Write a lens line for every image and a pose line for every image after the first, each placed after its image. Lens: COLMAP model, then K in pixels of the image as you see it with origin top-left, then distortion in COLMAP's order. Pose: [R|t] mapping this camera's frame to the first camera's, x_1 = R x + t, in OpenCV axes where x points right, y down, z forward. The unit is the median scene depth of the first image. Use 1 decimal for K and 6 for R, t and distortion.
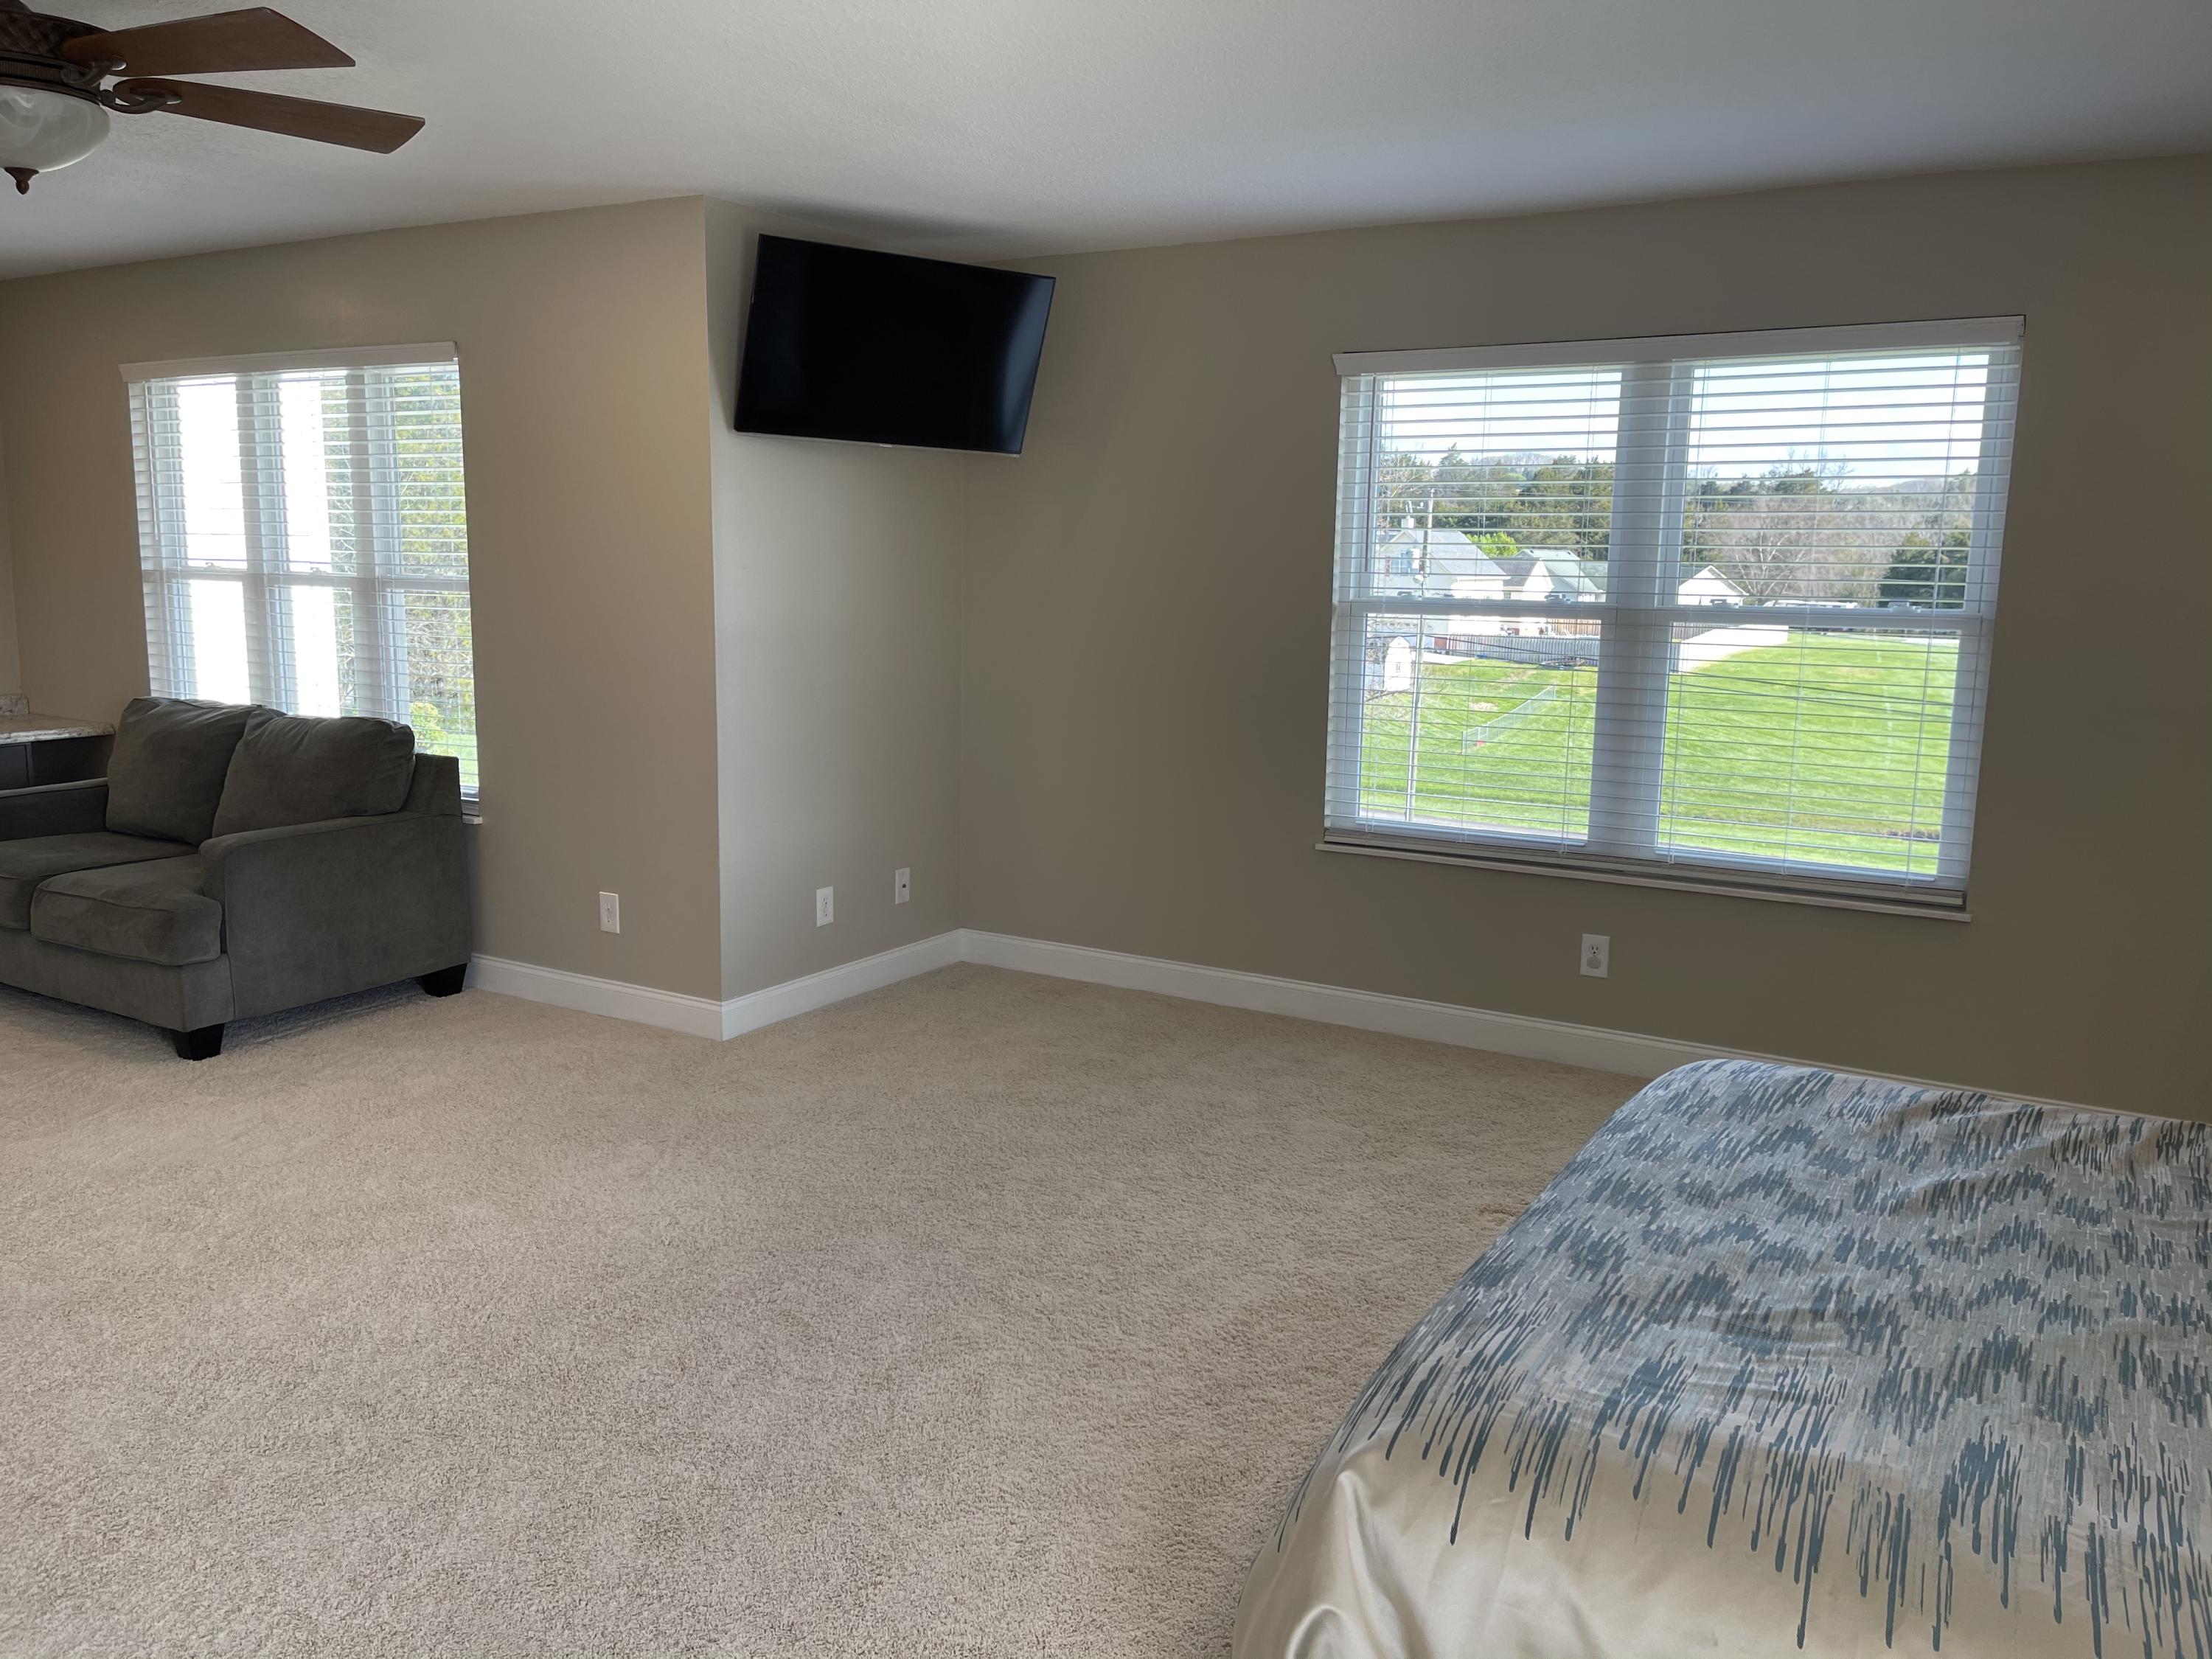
lens RADIAL K [[1660.5, 0, 1107.2], [0, 1660.5, 822.2], [0, 0, 1]] dist [0.082682, -0.103399]
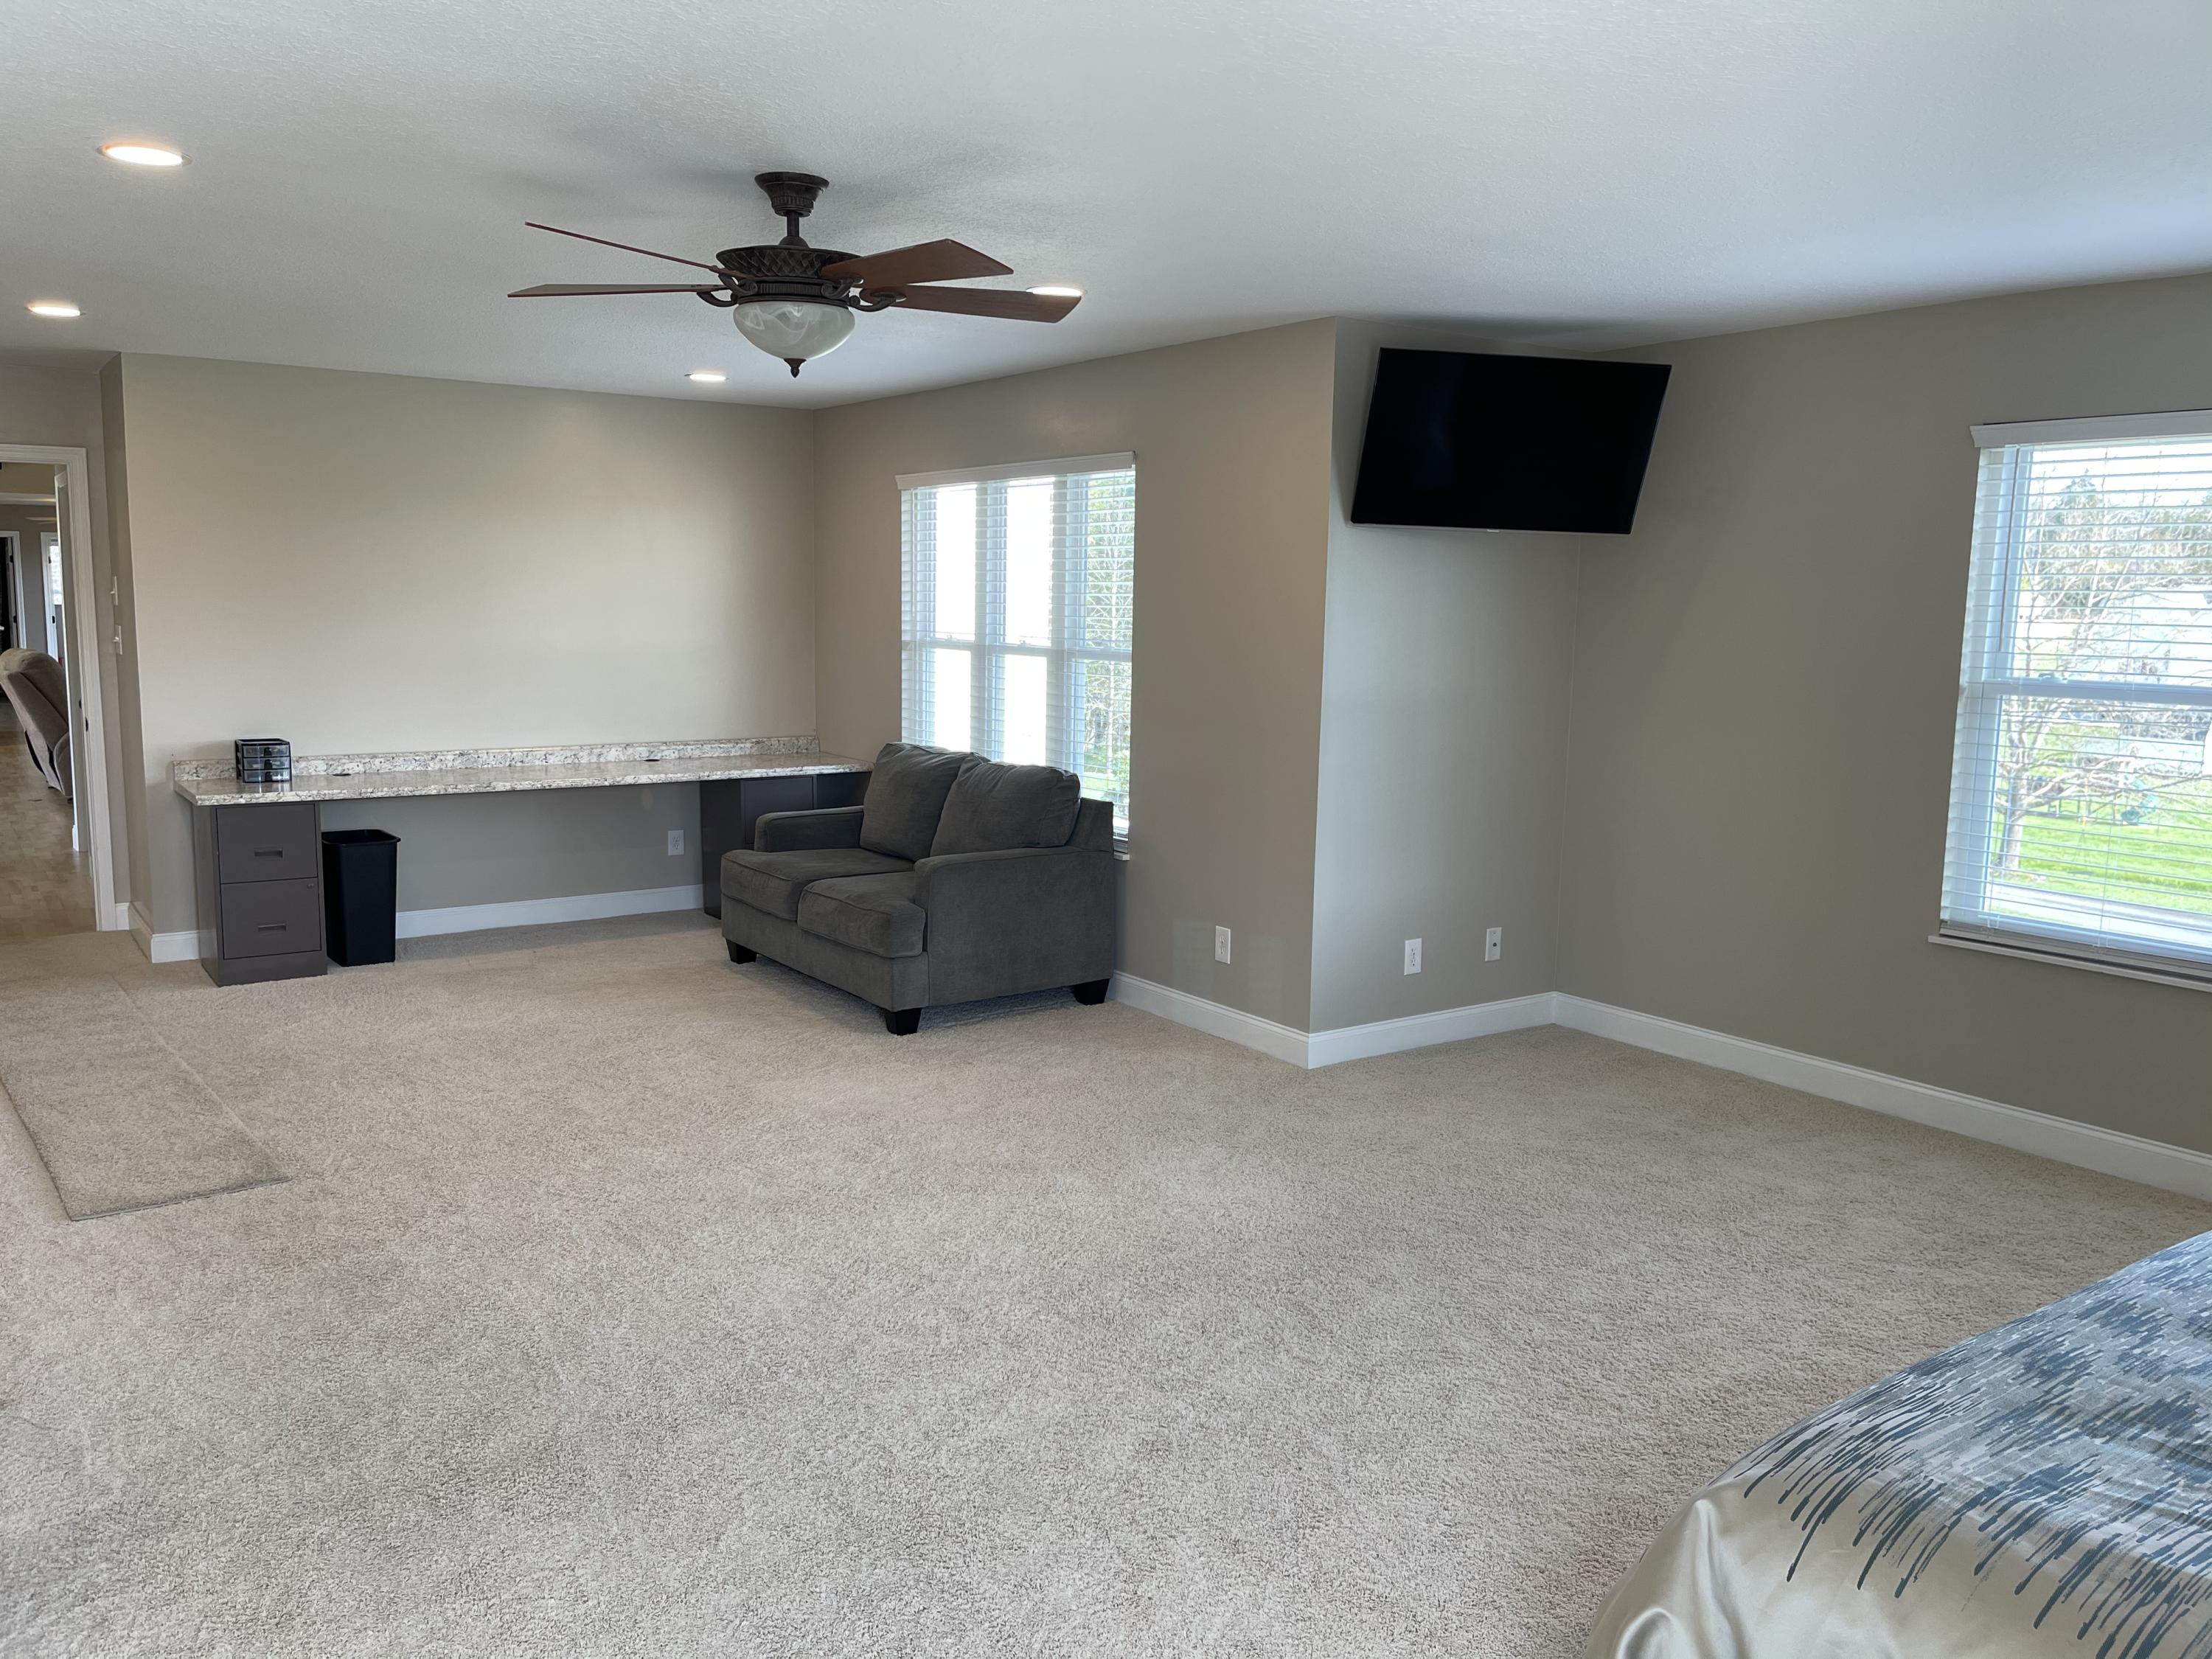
lens RADIAL K [[1660.5, 0, 1126.9], [0, 1660.5, 829.8], [0, 0, 1]] dist [0.082682, -0.103399]
pose [[0.918317, 0.054536, -0.392071, 0.104399], [-0.066154, 0.997678, -0.016173, -0.002248], [0.390278, 0.040789, 0.919793, -0.086369]]
